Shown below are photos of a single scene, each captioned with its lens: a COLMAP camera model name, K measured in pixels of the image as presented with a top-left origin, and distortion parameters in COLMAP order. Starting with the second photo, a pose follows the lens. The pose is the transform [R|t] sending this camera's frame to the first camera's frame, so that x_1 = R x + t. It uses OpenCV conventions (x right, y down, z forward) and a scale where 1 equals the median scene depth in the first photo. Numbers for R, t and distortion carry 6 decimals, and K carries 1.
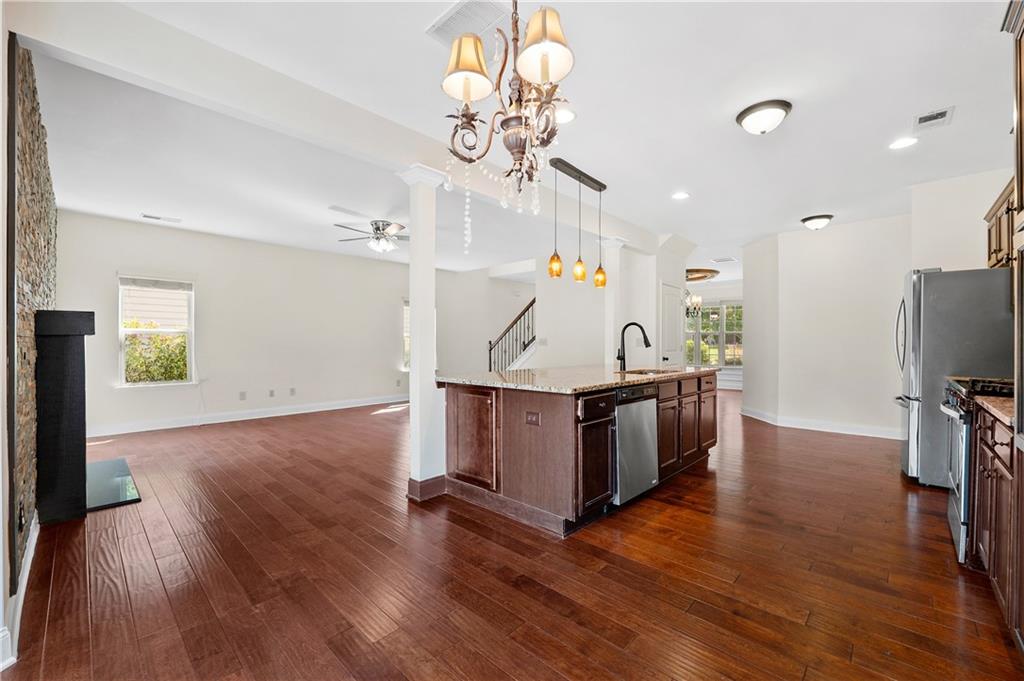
lens RADIAL K [[418.0, 0, 511.4], [0, 418.0, 344.2], [0, 0, 1]] dist [-0.011247, 0.000465]
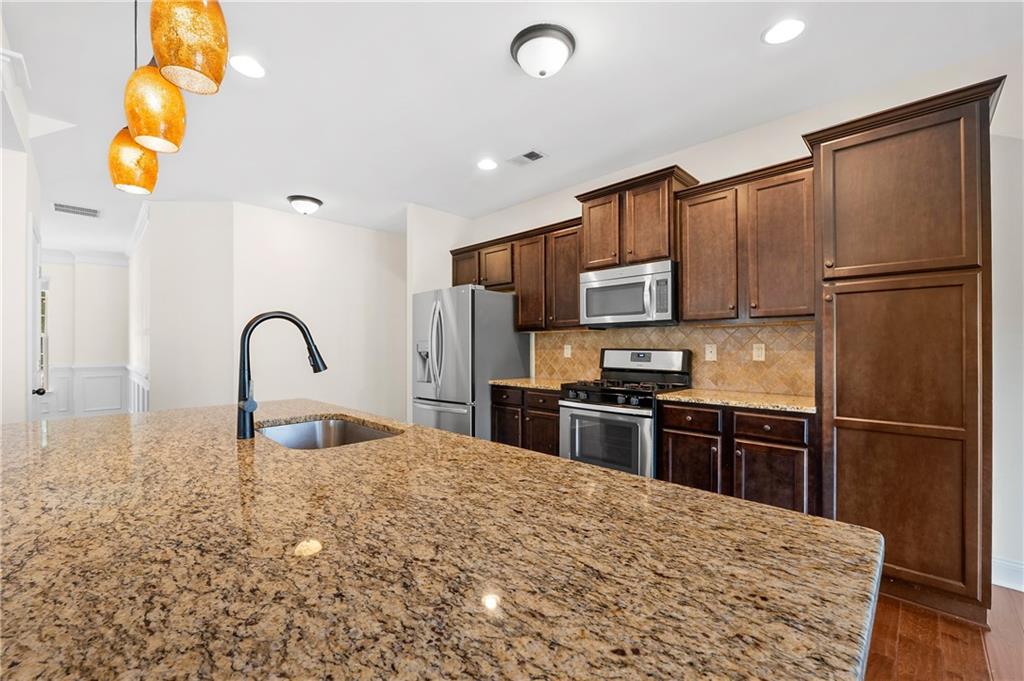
lens RADIAL K [[418.0, 0, 510.5], [0, 418.0, 346.7], [0, 0, 1]] dist [-0.011247, 0.000465]
pose [[0.020895, -0.005659, 0.999766, -0.061332], [0.014487, 0.999881, 0.005357, -0.011645], [-0.999677, 0.014371, 0.020975, 0.453511]]
